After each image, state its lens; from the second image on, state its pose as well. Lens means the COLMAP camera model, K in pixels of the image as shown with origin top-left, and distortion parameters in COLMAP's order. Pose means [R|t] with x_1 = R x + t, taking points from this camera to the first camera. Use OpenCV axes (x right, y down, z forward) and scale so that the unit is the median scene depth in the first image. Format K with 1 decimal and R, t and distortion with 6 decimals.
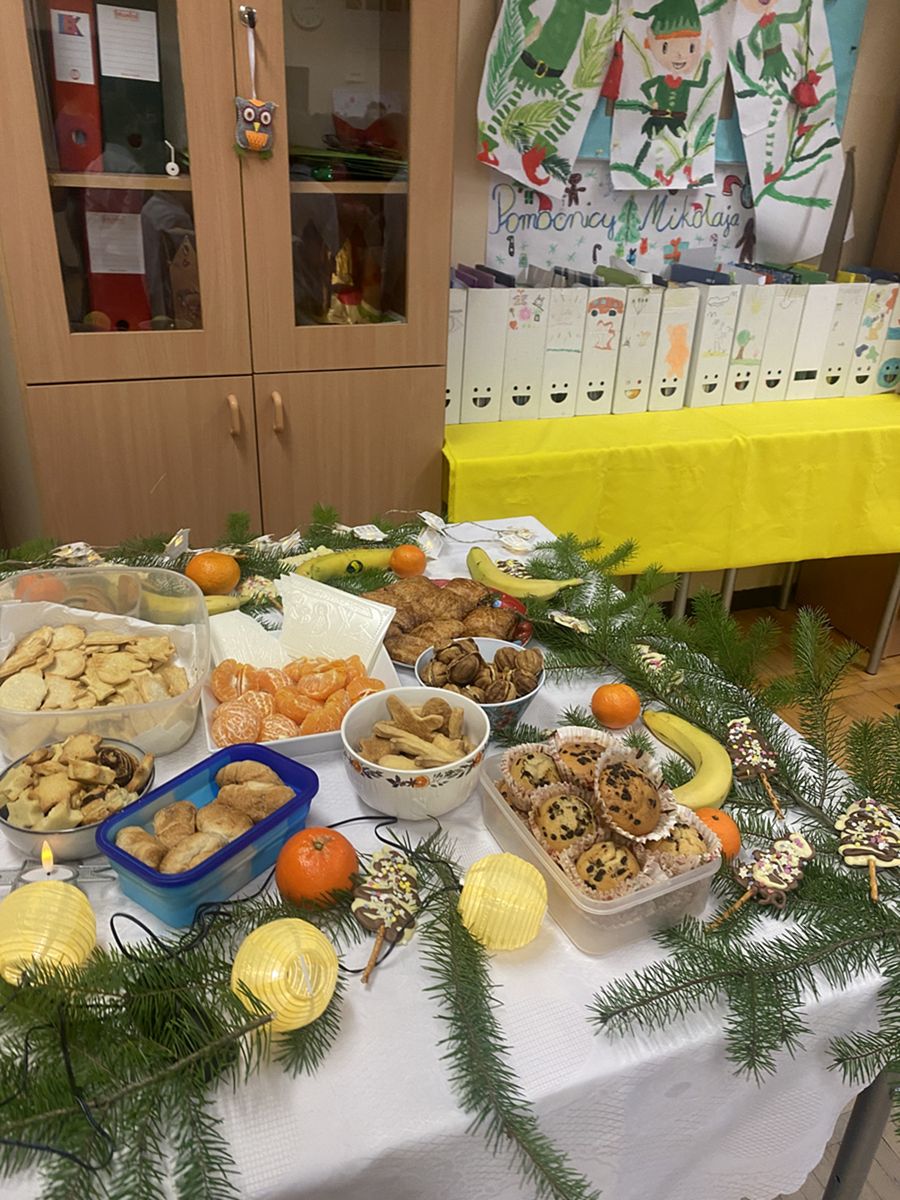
lens RADIAL K [[880.5, 0, 450.0], [0, 880.5, 600.0], [0, 0, 1]] dist [0.002304, -0.005492]
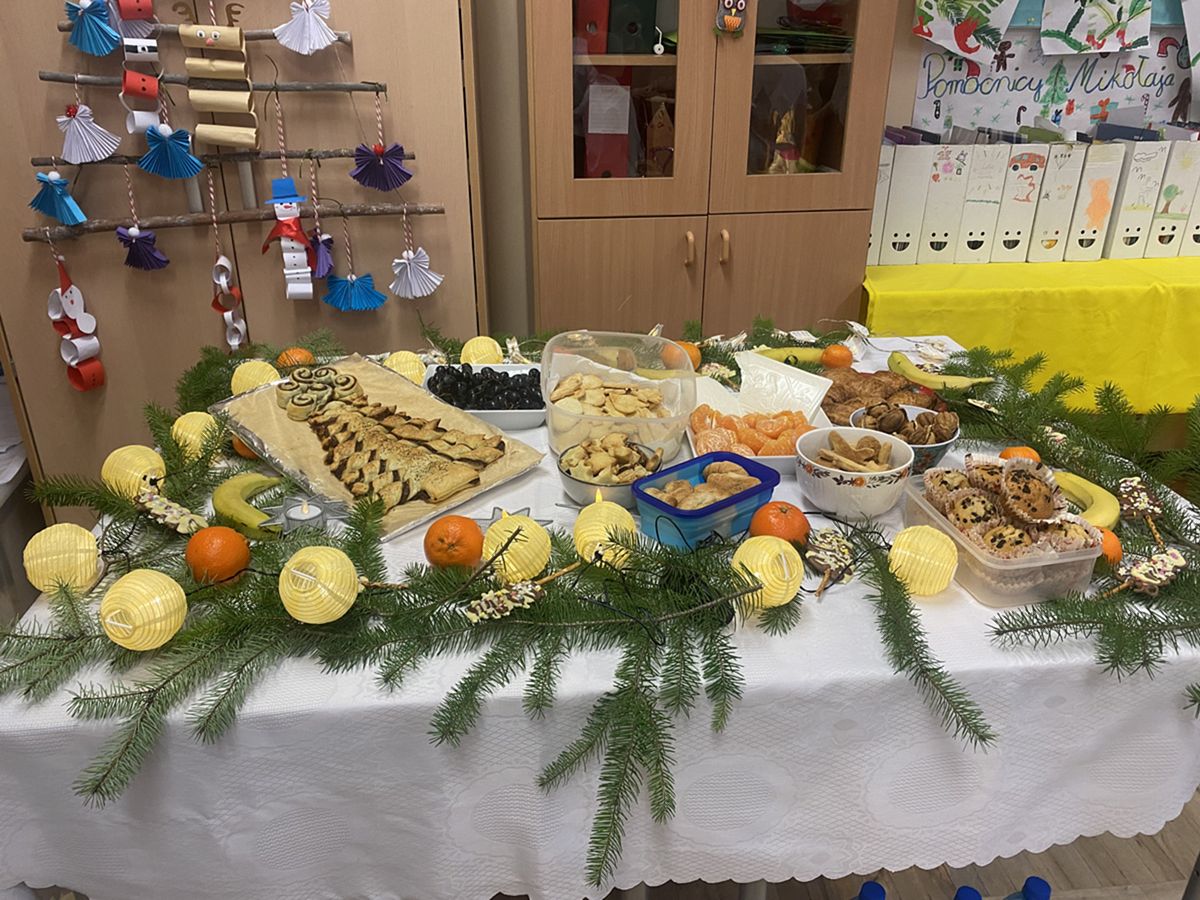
lens RADIAL K [[880.5, 0, 600.0], [0, 880.5, 450.0], [0, 0, 1]] dist [0.002304, -0.005492]
pose [[0.965329, 0.073022, -0.250616, -0.050566], [-0.081737, 0.996352, -0.024530, 0.137276], [0.247911, 0.044165, 0.967776, -0.245095]]
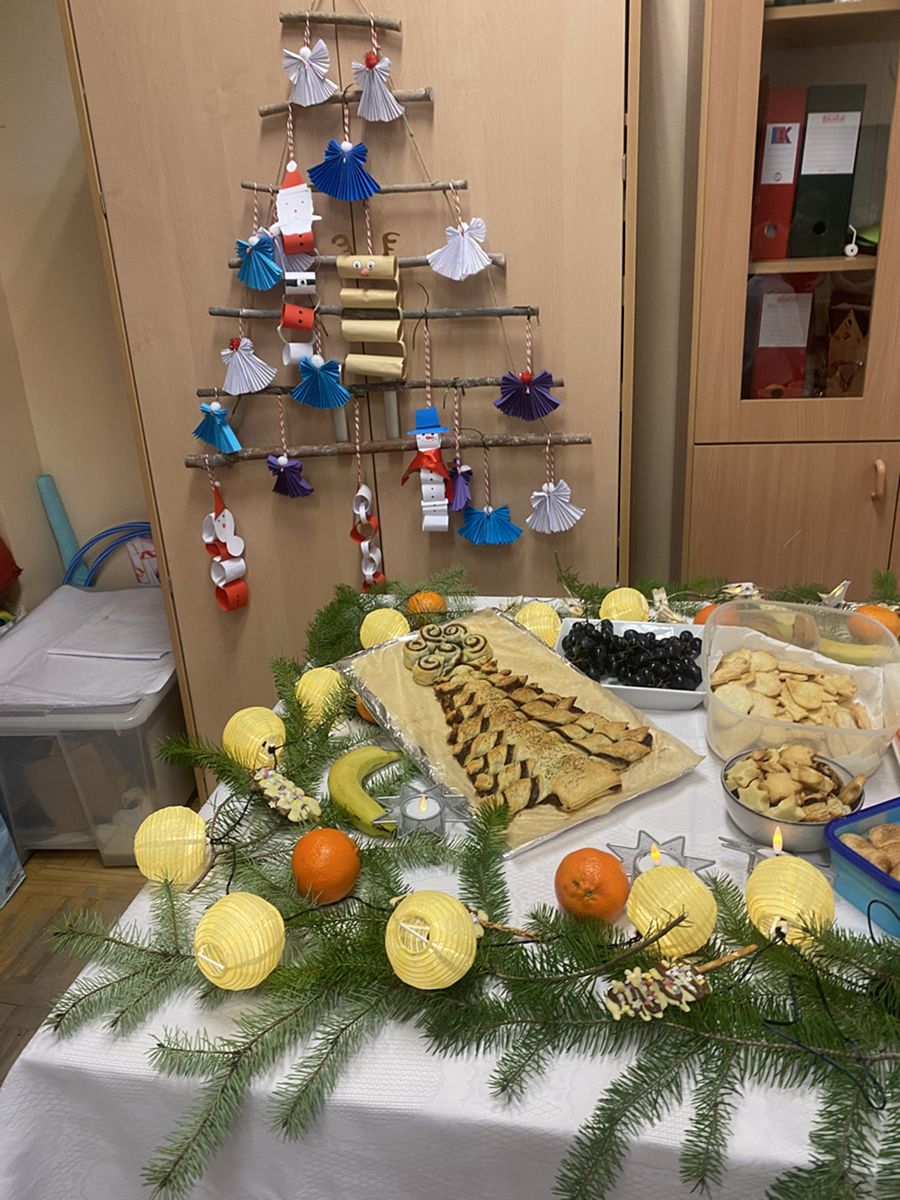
lens RADIAL K [[875.6, 0, 469.4], [0, 875.6, 600.1], [0, 0, 1]] dist [0.076851, -0.144420]
pose [[0.852085, 0.115779, -0.510438, -0.137199], [-0.153136, 0.987700, -0.031599, 0.043280], [0.500501, 0.105092, 0.859334, -0.133507]]
